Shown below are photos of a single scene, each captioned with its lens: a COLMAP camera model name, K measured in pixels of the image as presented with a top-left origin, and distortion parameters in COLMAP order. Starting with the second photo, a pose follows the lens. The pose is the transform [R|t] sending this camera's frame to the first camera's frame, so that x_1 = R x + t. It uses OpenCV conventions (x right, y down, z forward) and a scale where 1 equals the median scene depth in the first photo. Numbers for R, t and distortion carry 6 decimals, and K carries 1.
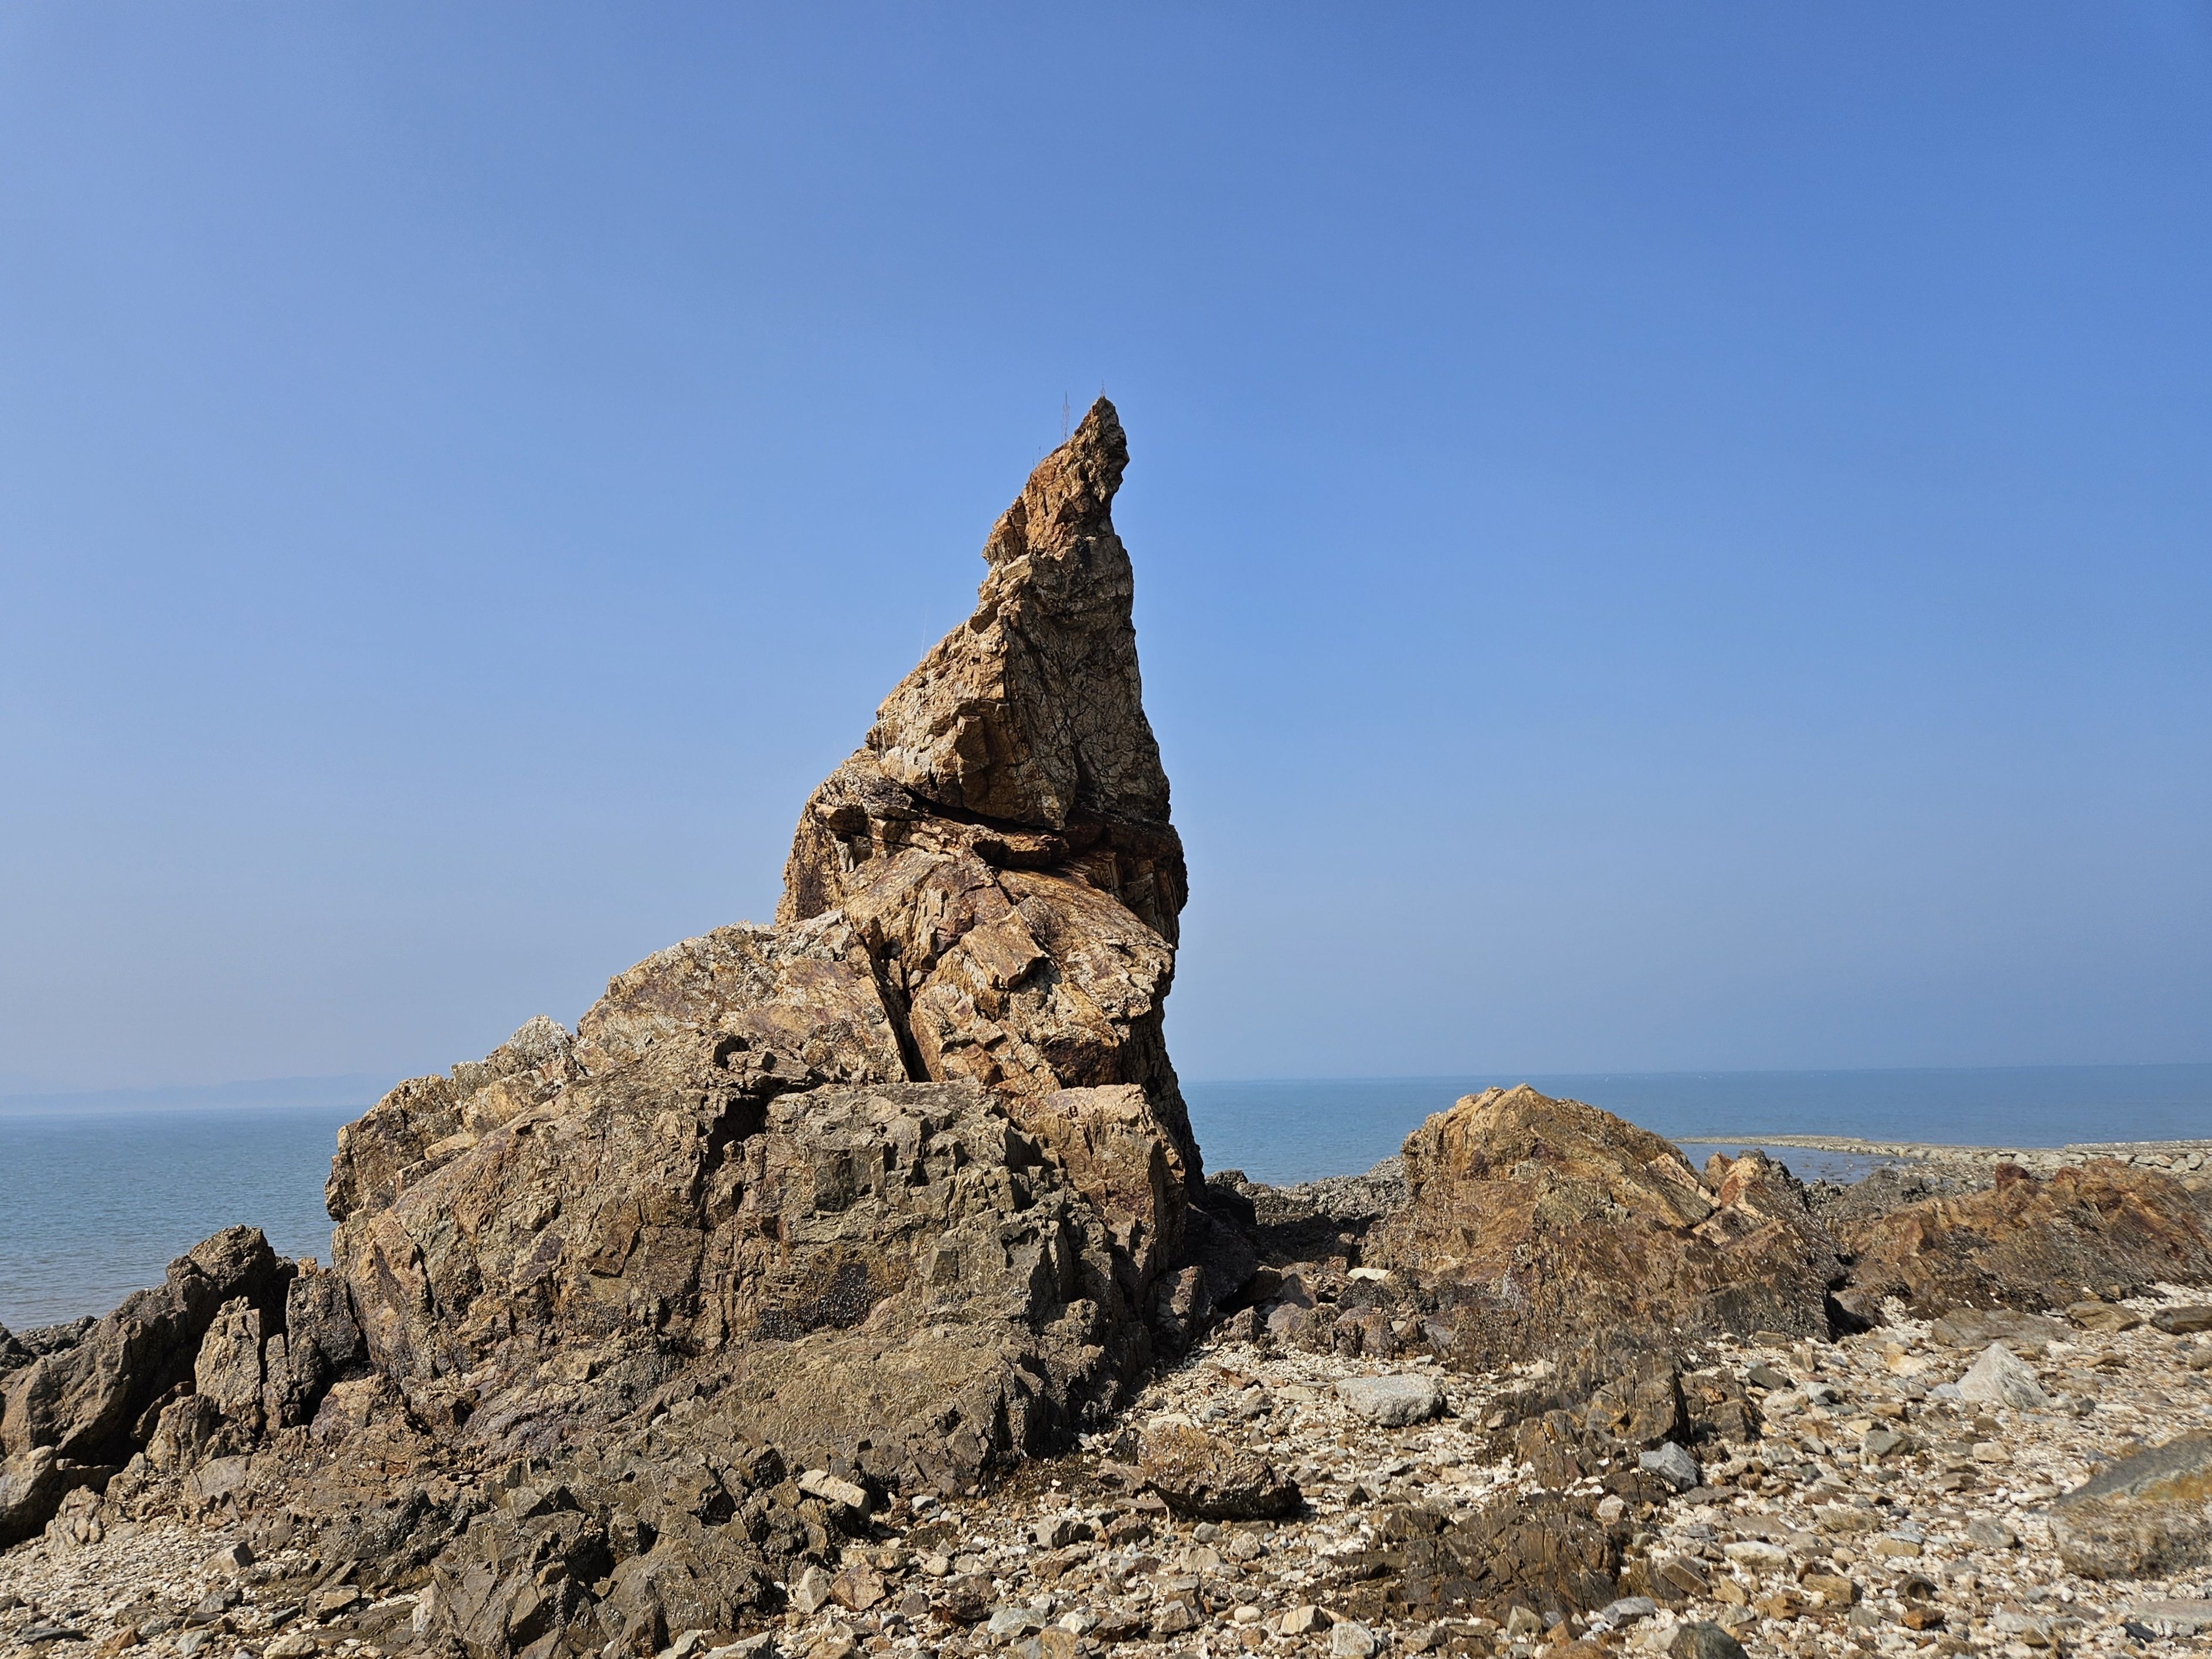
lens RADIAL K [[1577.4, 0, 1097.9], [0, 1577.4, 853.3], [0, 0, 1]] dist [0.071431, -0.024758]
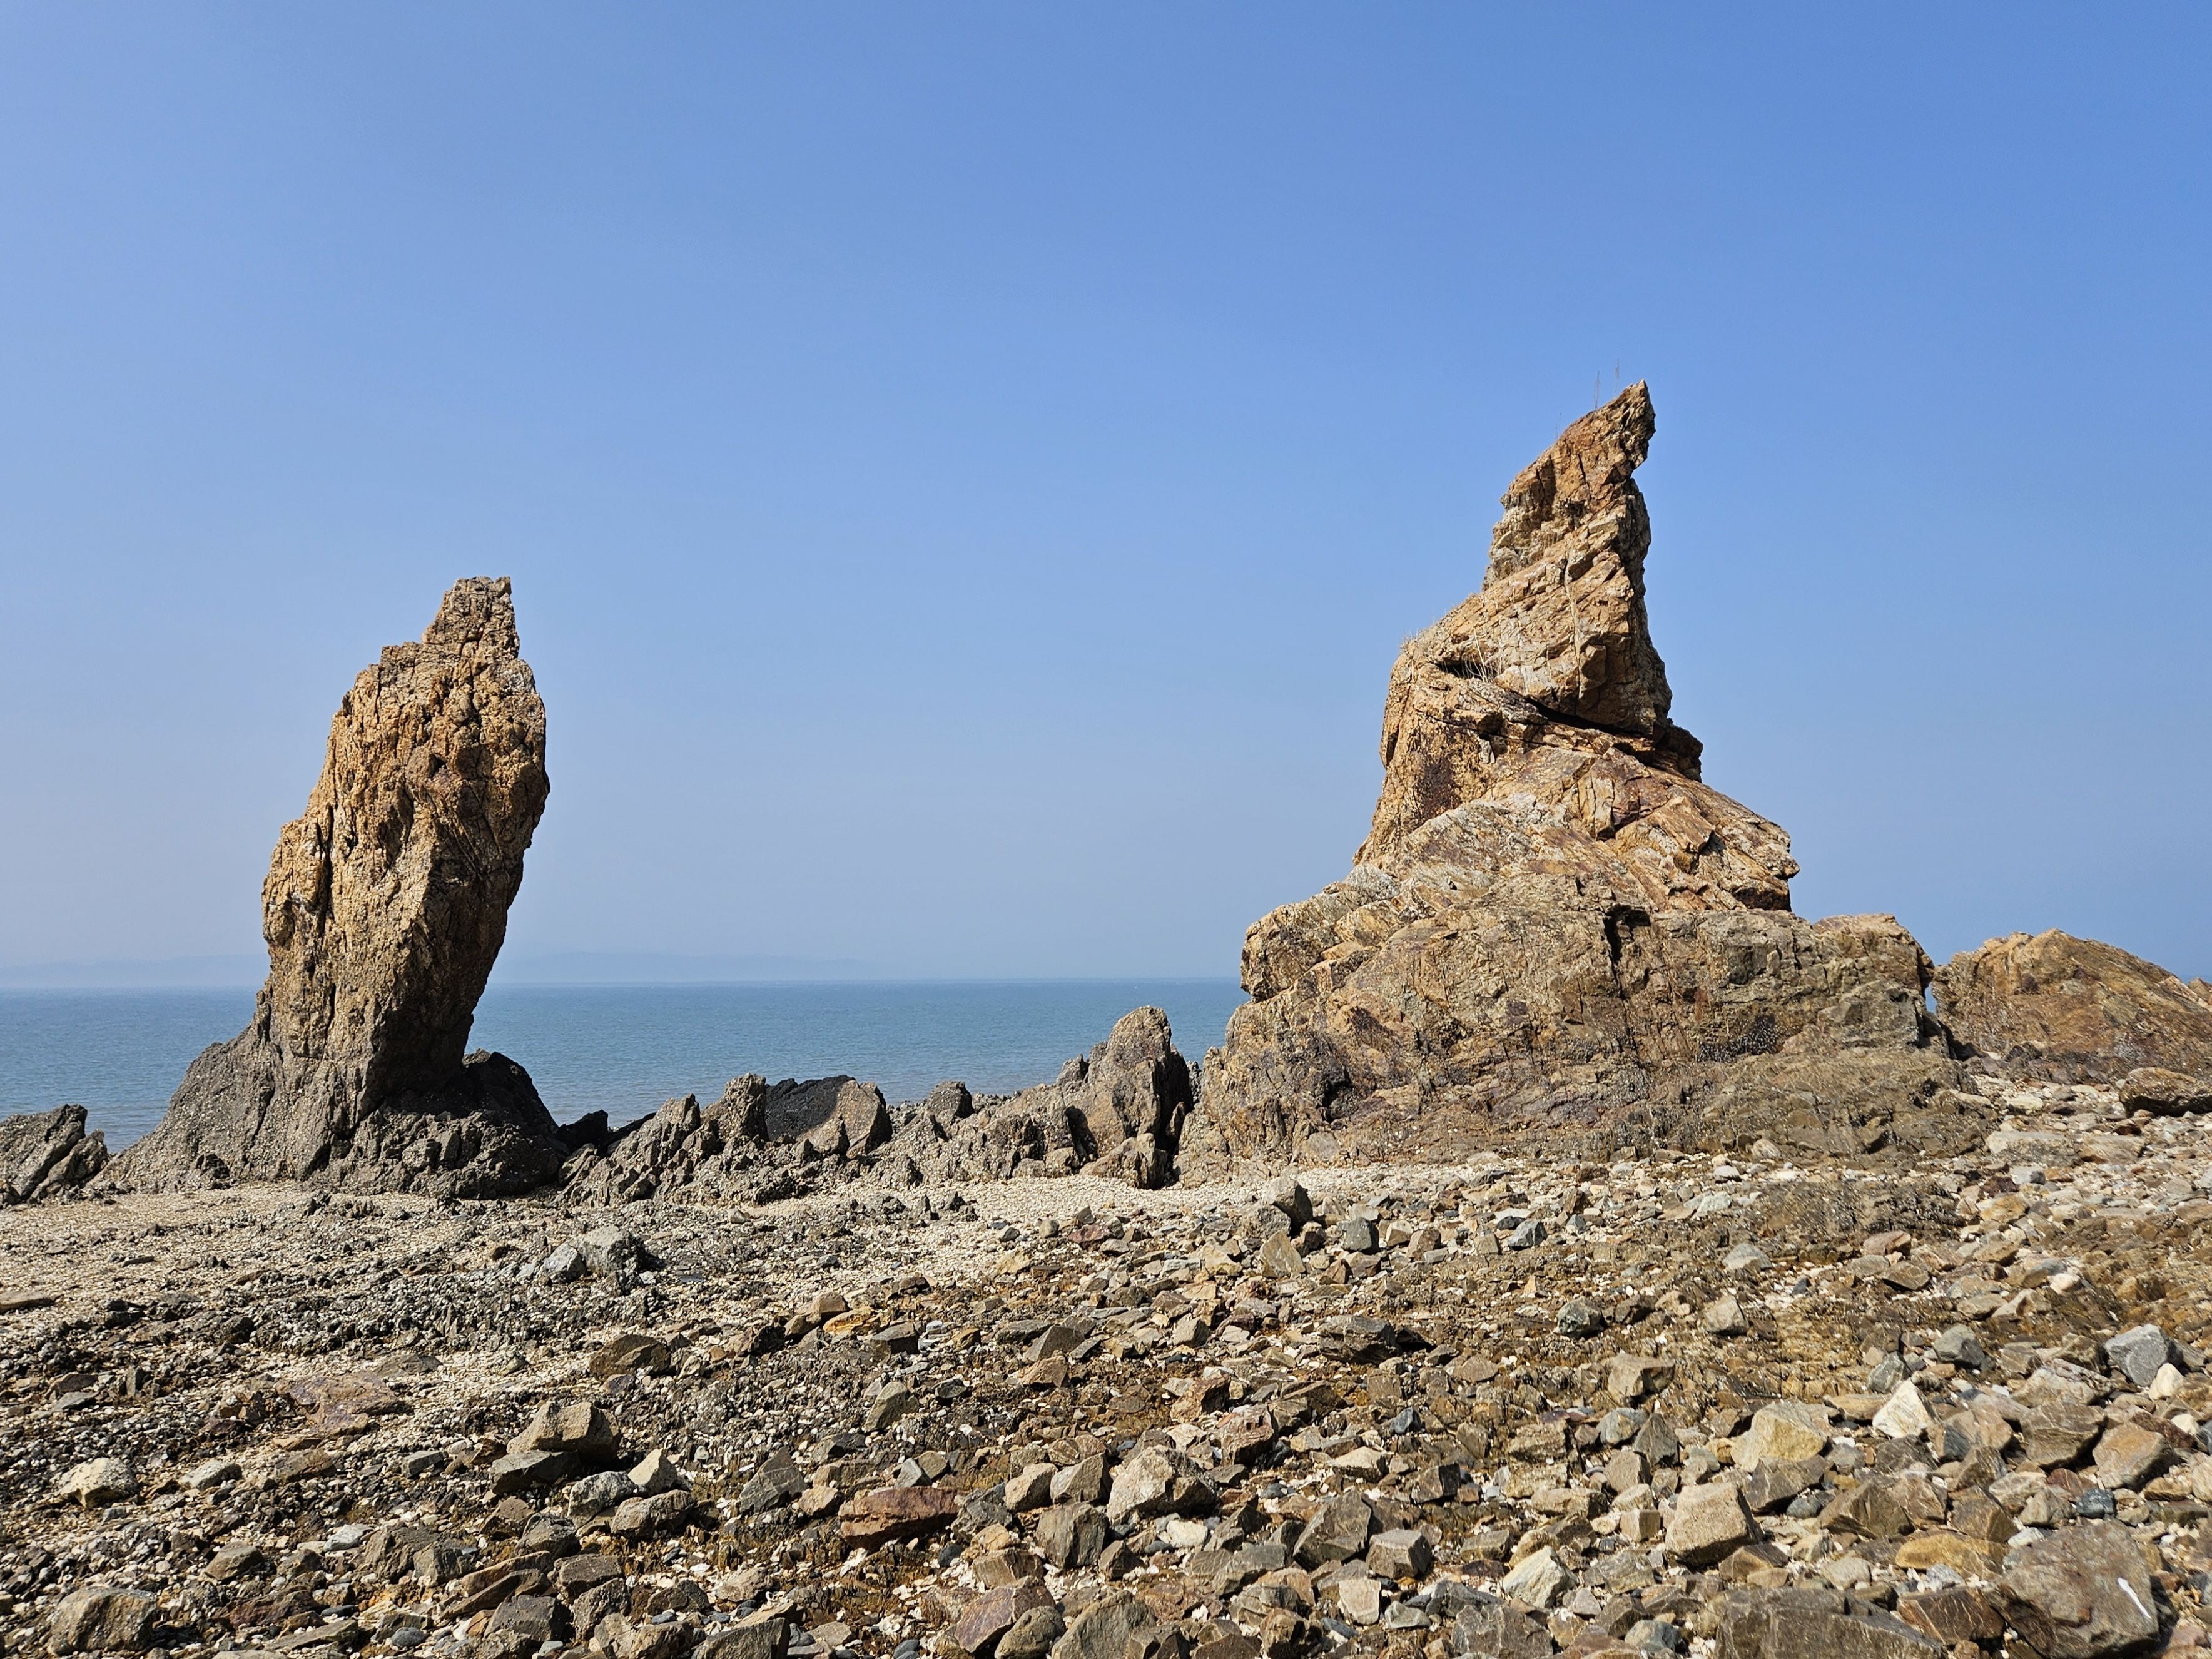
lens RADIAL K [[1689.2, 0, 1164.4], [0, 1689.2, 856.8], [0, 0, 1]] dist [0.067952, -0.021011]
pose [[0.998994, 0.021168, 0.039527, -0.606930], [-0.023930, 0.997205, 0.070784, -0.004928], [-0.037918, -0.071658, 0.996708, -0.491191]]
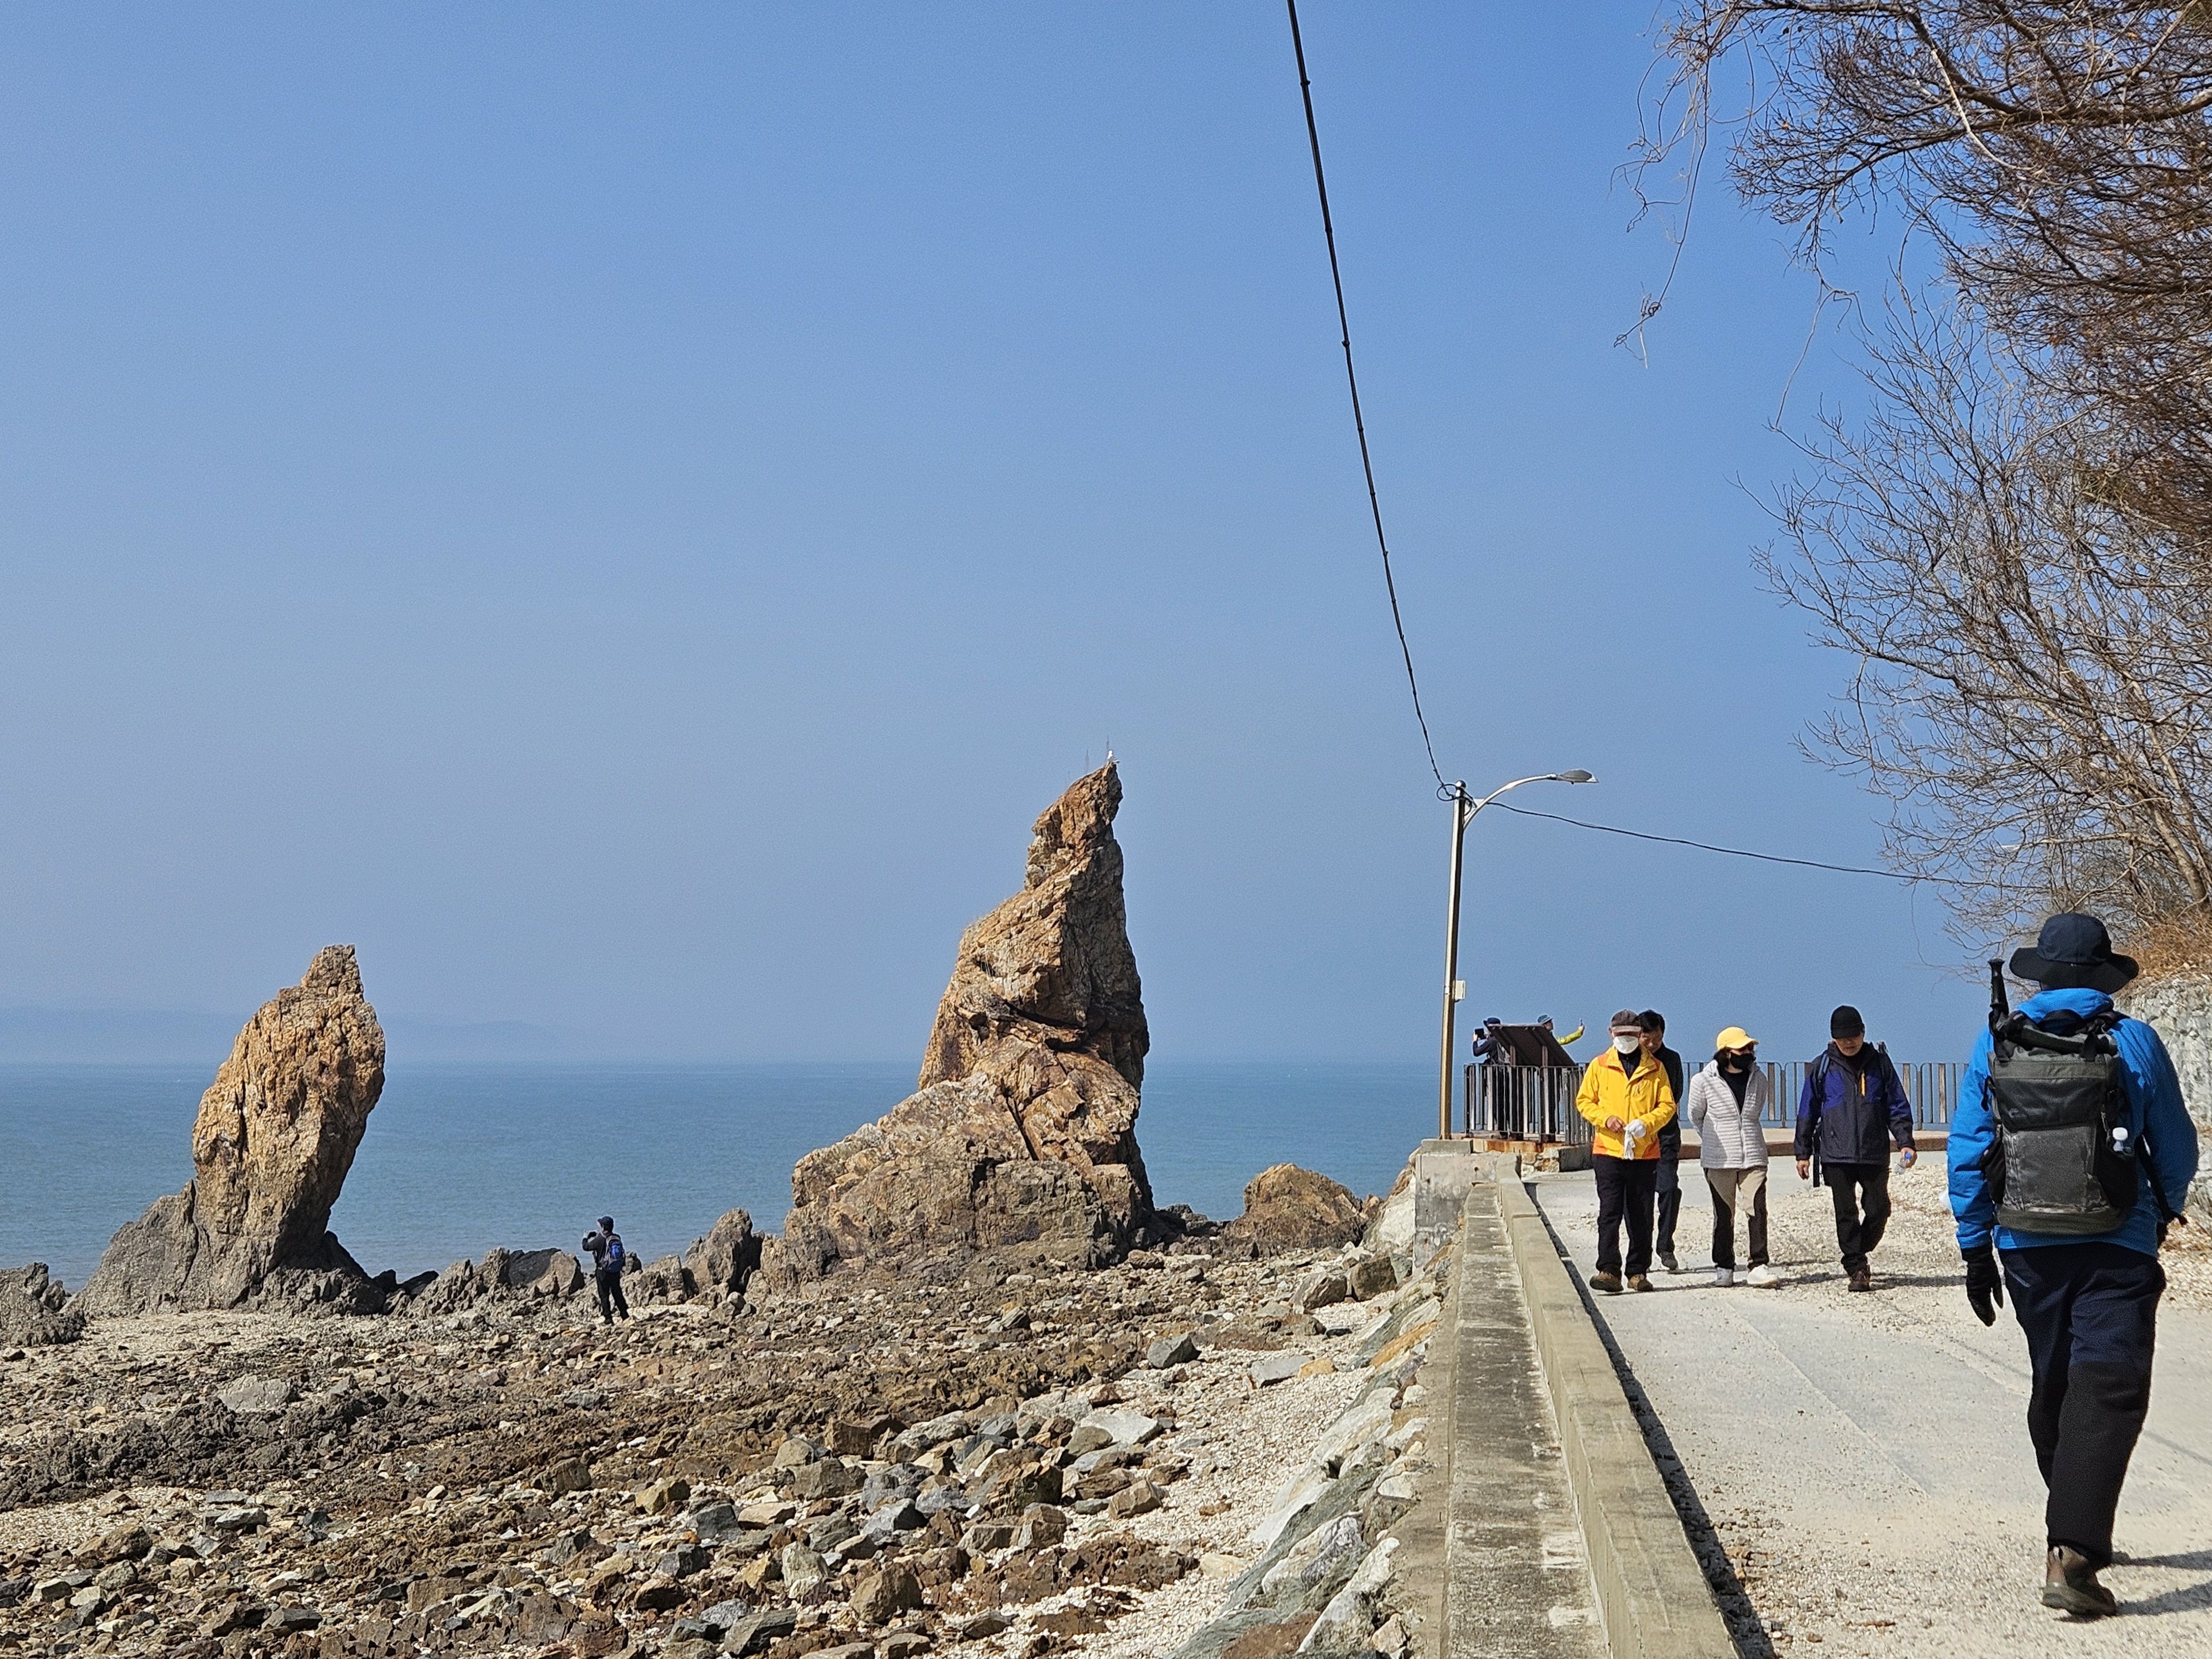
lens RADIAL K [[3286.2, 0, 1044.8], [0, 3286.2, 872.0], [0, 0, 1]] dist [0.101490, 0.000000]
pose [[0.999467, 0.026061, 0.019660, -0.202685], [-0.027730, 0.995552, 0.090043, -0.732724], [-0.017226, -0.090540, 0.995744, -3.910782]]
